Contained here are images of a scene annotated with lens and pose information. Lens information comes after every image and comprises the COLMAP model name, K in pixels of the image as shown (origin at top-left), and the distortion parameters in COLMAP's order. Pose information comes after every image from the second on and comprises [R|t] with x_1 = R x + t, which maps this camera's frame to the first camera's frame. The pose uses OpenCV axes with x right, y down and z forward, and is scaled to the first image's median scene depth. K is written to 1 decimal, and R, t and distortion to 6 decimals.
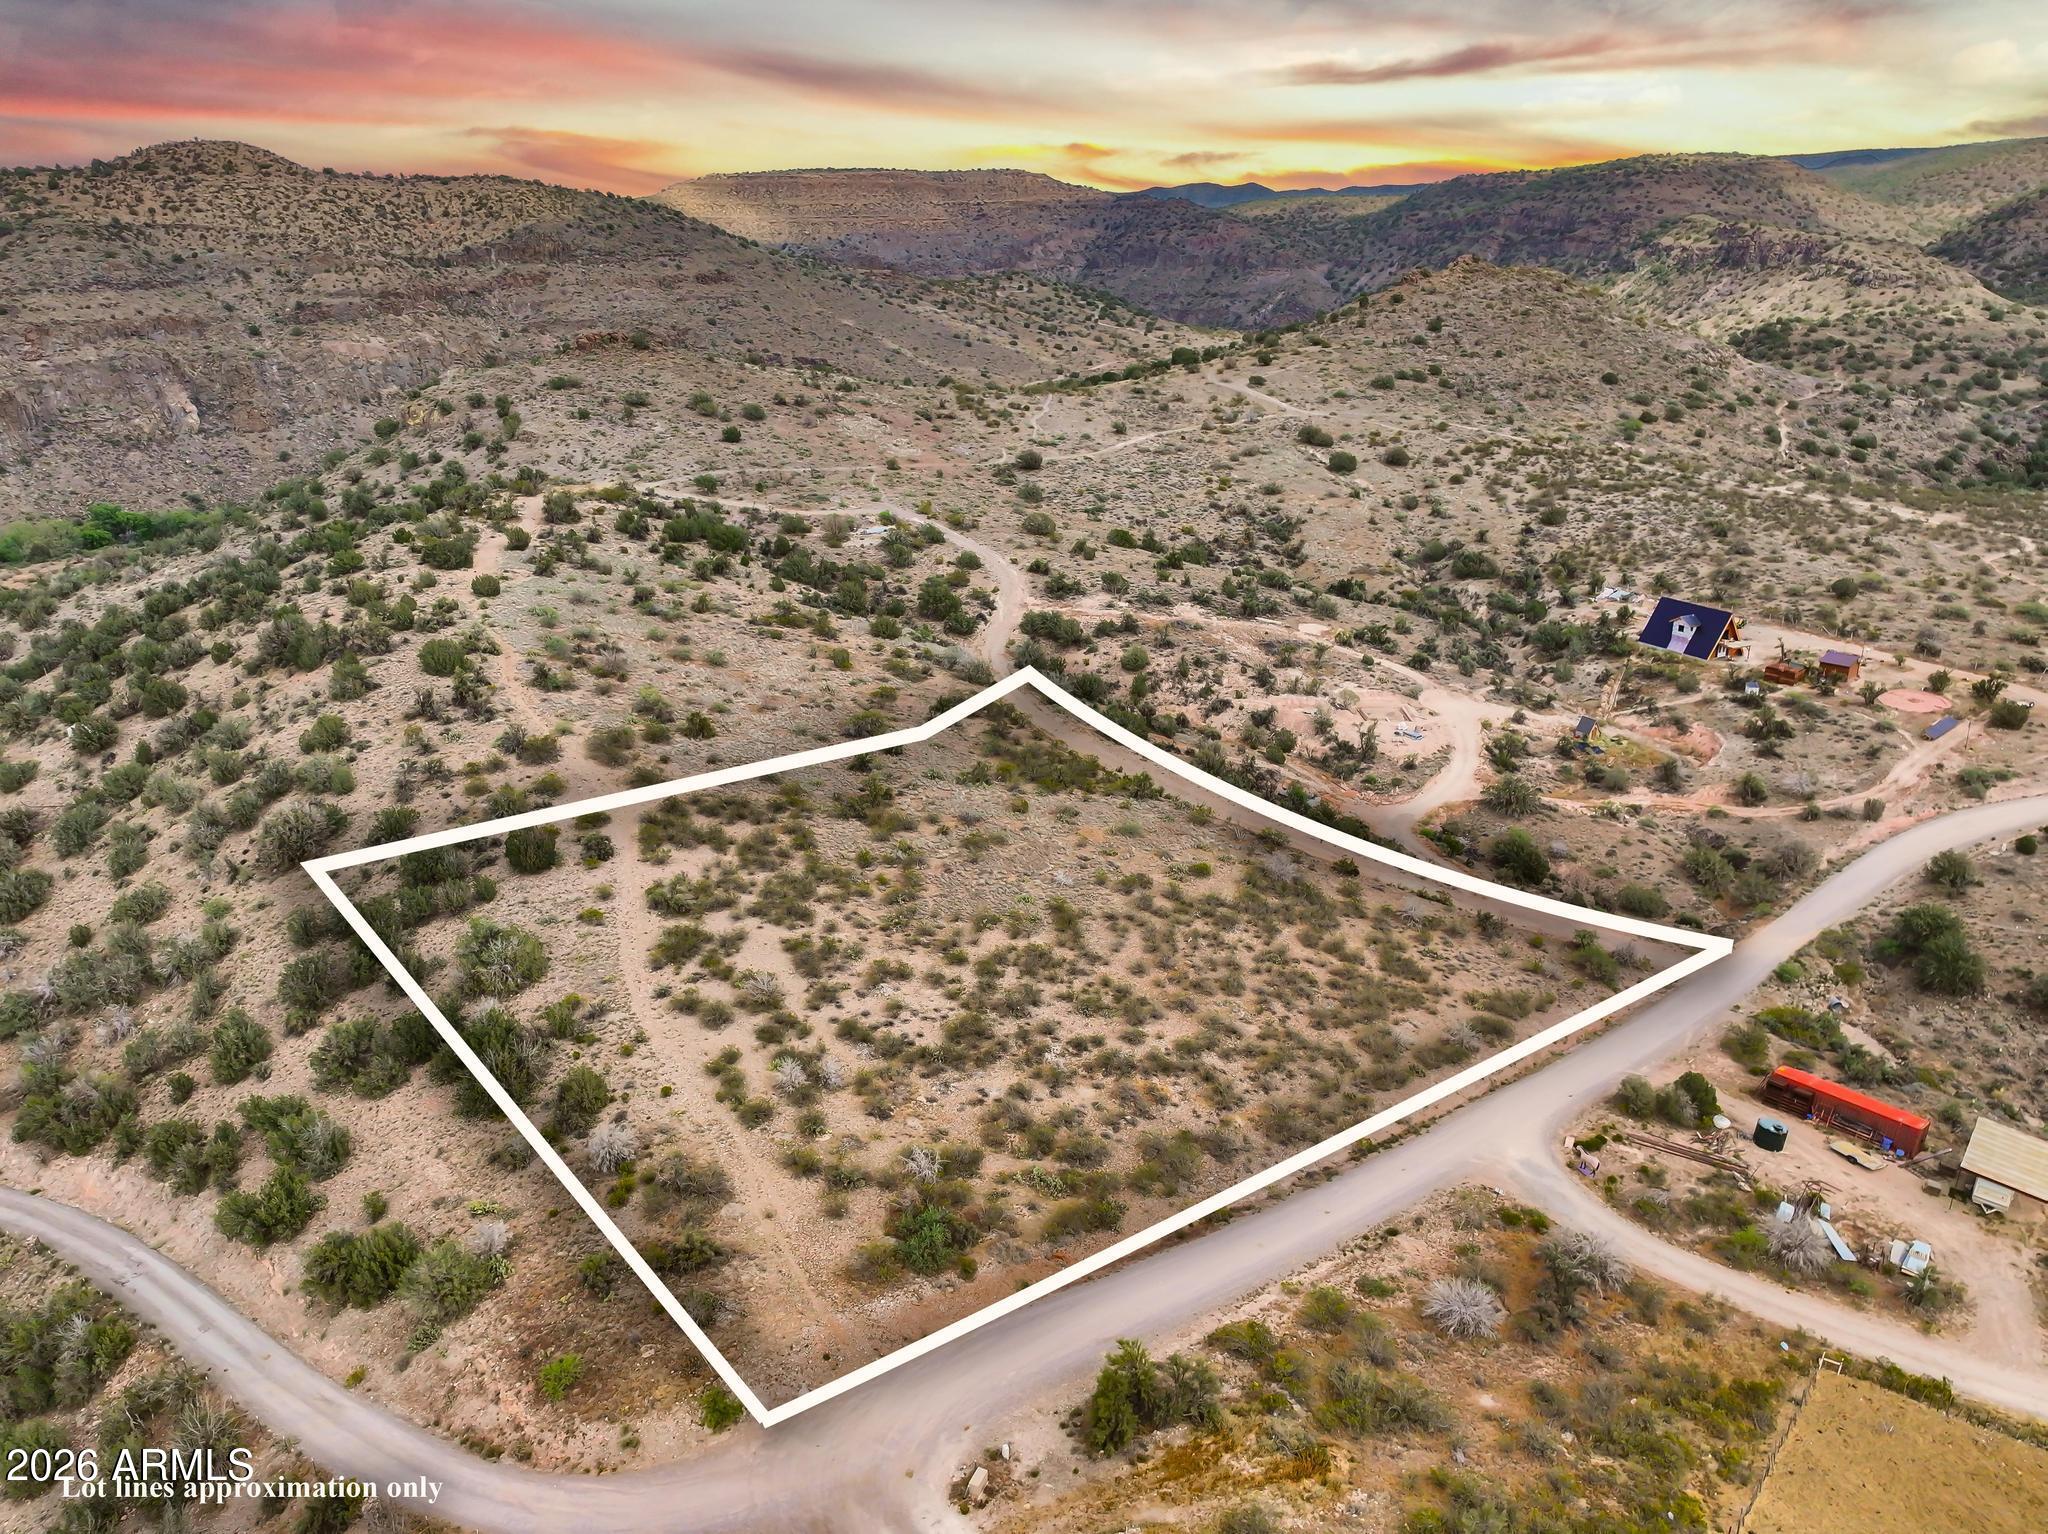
lens RADIAL K [[1449.6, 0, 1029.0], [0, 1449.6, 769.6], [0, 0, 1]] dist [-0.002218, 0.019544]
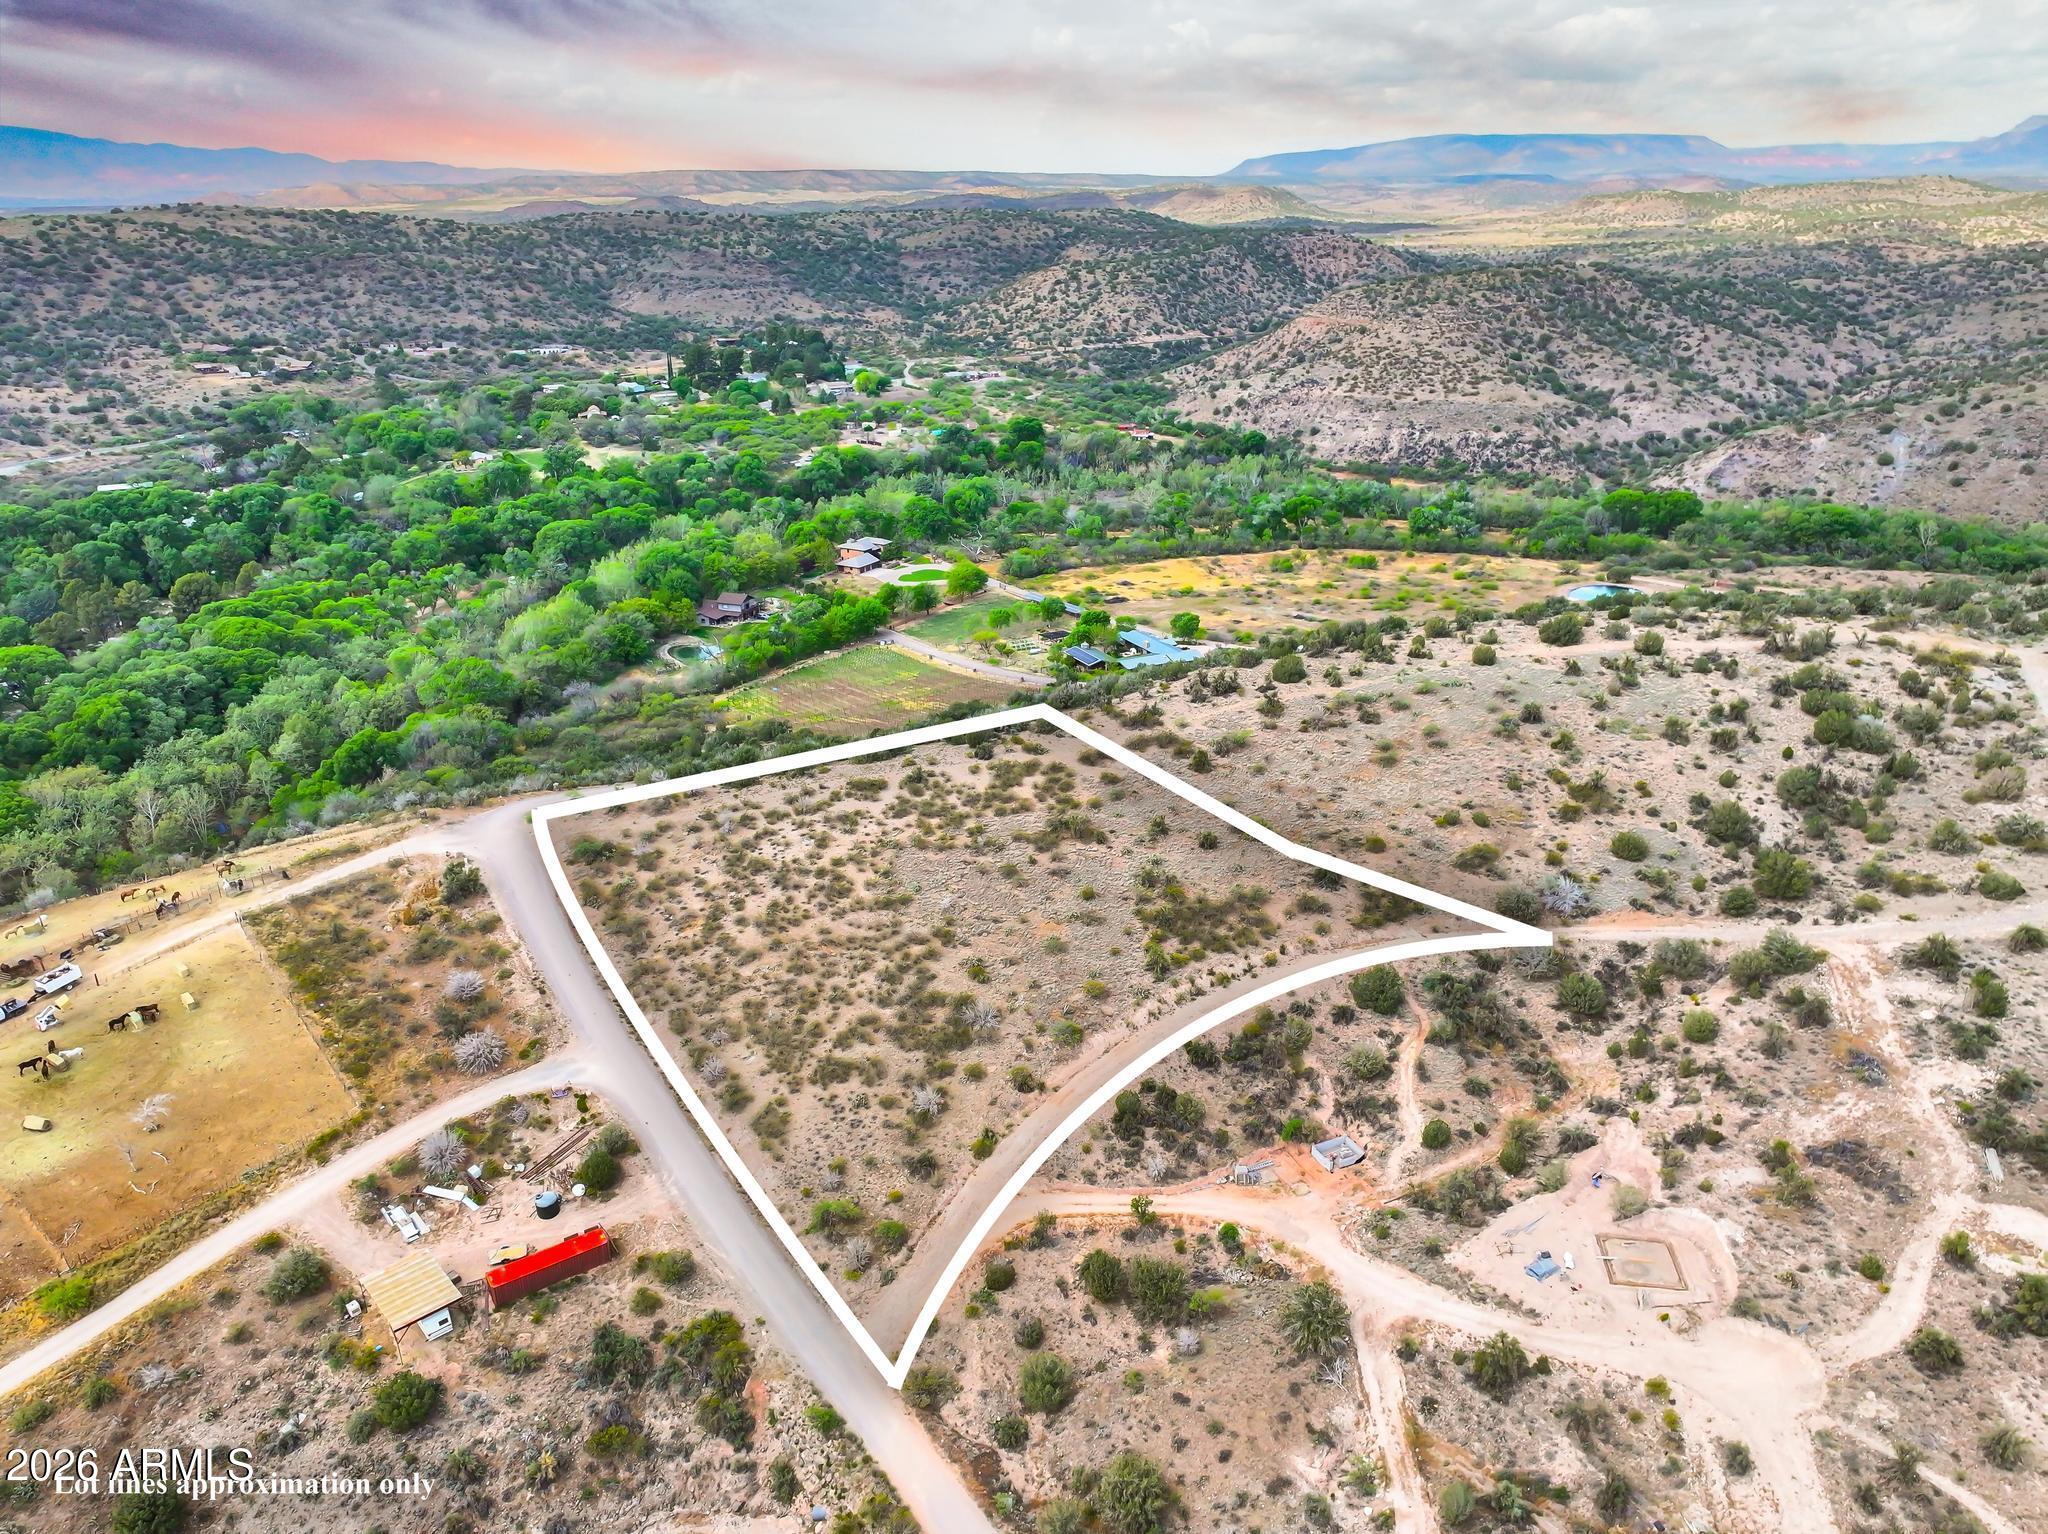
lens RADIAL K [[1449.6, 0, 1029.0], [0, 1449.6, 769.6], [0, 0, 1]] dist [-0.002218, 0.019544]
pose [[-0.155177, 0.369671, -0.916113, 0.773127], [-0.320923, 0.858186, 0.400656, -0.384312], [0.934306, 0.356175, -0.014534, 0.666596]]
